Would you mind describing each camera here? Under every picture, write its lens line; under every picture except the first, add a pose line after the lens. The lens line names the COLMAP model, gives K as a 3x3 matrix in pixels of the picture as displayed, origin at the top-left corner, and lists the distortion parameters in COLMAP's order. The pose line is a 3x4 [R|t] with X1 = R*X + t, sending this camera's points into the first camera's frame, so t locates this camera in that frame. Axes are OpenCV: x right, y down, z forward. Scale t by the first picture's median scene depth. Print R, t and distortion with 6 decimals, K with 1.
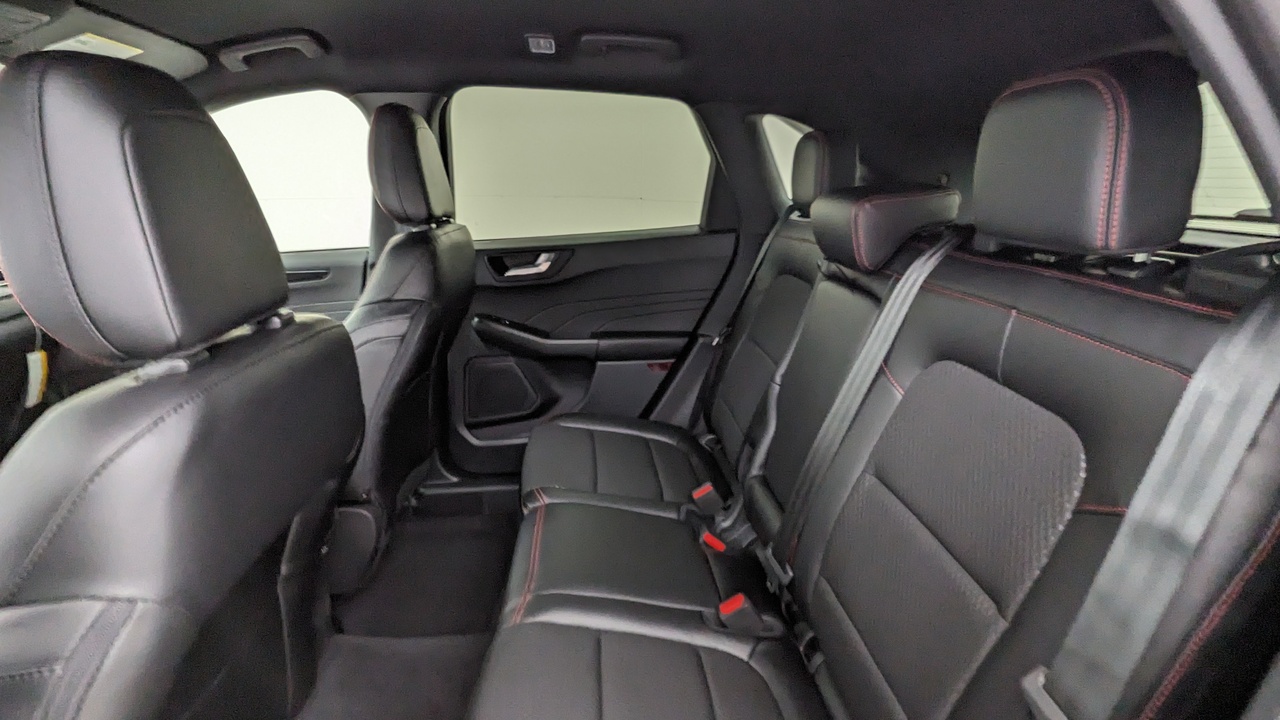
lens RADIAL K [[596.7, 0, 638.6], [0, 596.7, 361.6], [0, 0, 1]] dist [-0.005962, -0.000653]
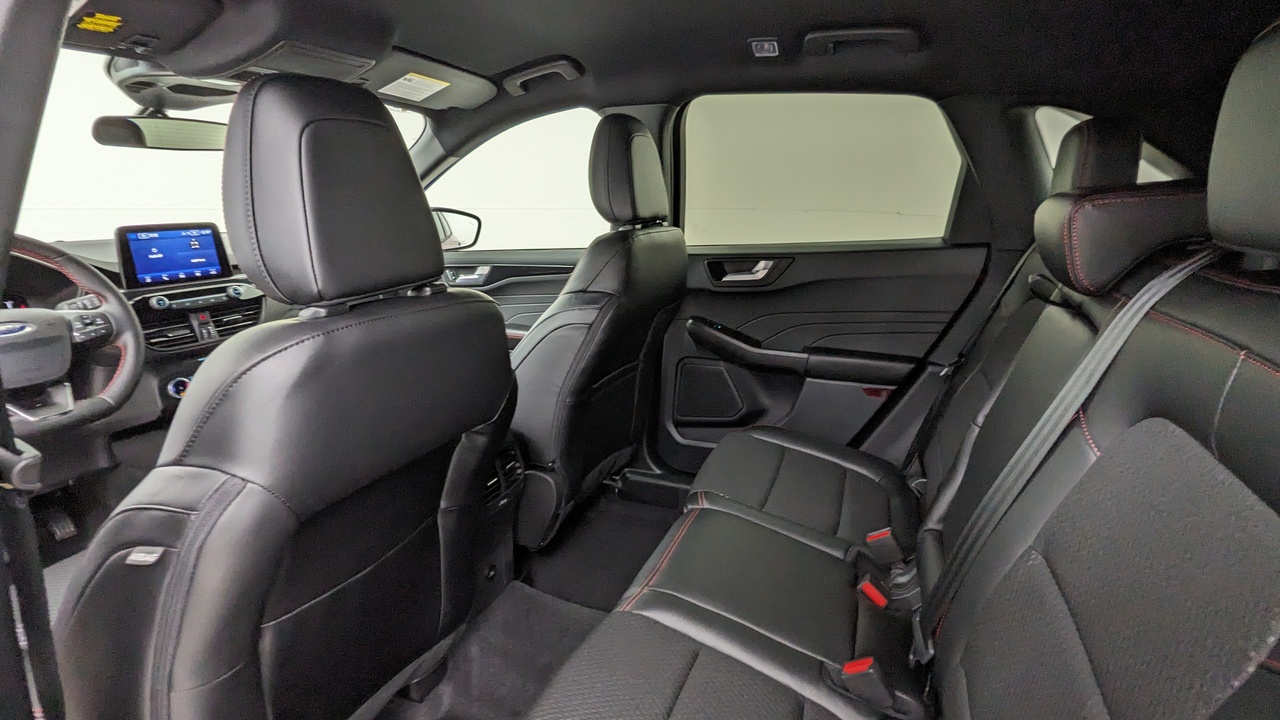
lens RADIAL K [[596.7, 0, 648.0], [0, 596.7, 361.3], [0, 0, 1]] dist [-0.005962, -0.000653]
pose [[0.895124, 0.120216, -0.429304, 0.156083], [-0.131164, 0.991352, 0.004117, 0.005149], [0.426086, 0.052624, 0.903151, 0.053193]]
